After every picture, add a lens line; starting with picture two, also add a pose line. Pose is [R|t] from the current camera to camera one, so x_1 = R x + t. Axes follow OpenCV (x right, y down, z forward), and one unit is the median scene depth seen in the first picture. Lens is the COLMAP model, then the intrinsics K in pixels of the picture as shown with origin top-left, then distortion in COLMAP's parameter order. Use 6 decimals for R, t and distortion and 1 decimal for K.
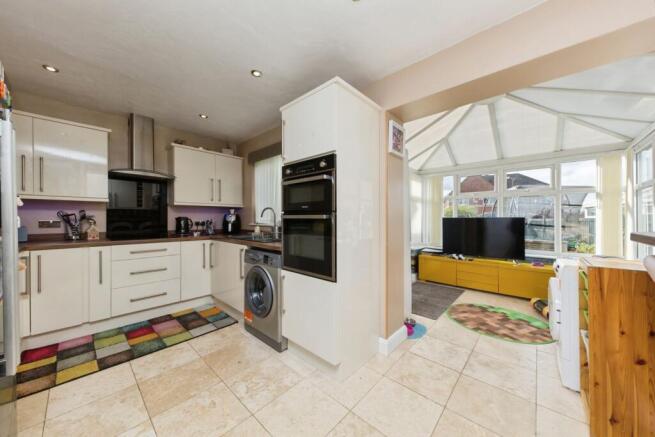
lens RADIAL K [[229.5, 0, 317.7], [0, 229.5, 219.5], [0, 0, 1]] dist [-0.000065, -0.000029]
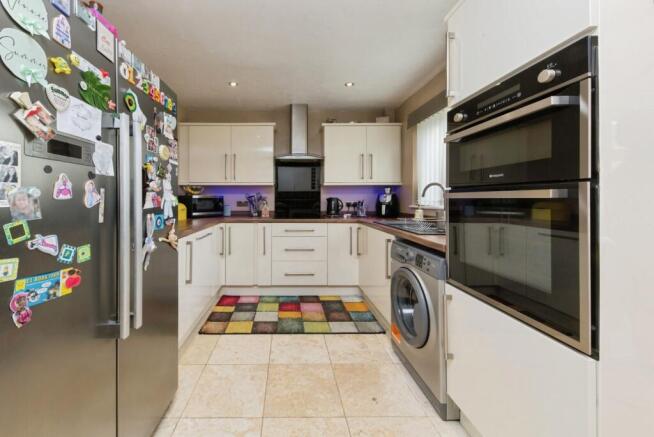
lens RADIAL K [[238.8, 0, 280.9], [0, 238.8, 200.1], [0, 0, 1]] dist [0.009948, -0.000141]
pose [[0.671212, 0.000050, -0.741265, 0.016947], [-0.000078, 1.000000, -0.000003, -0.000067], [0.741265, 0.000060, 0.671212, 0.224420]]
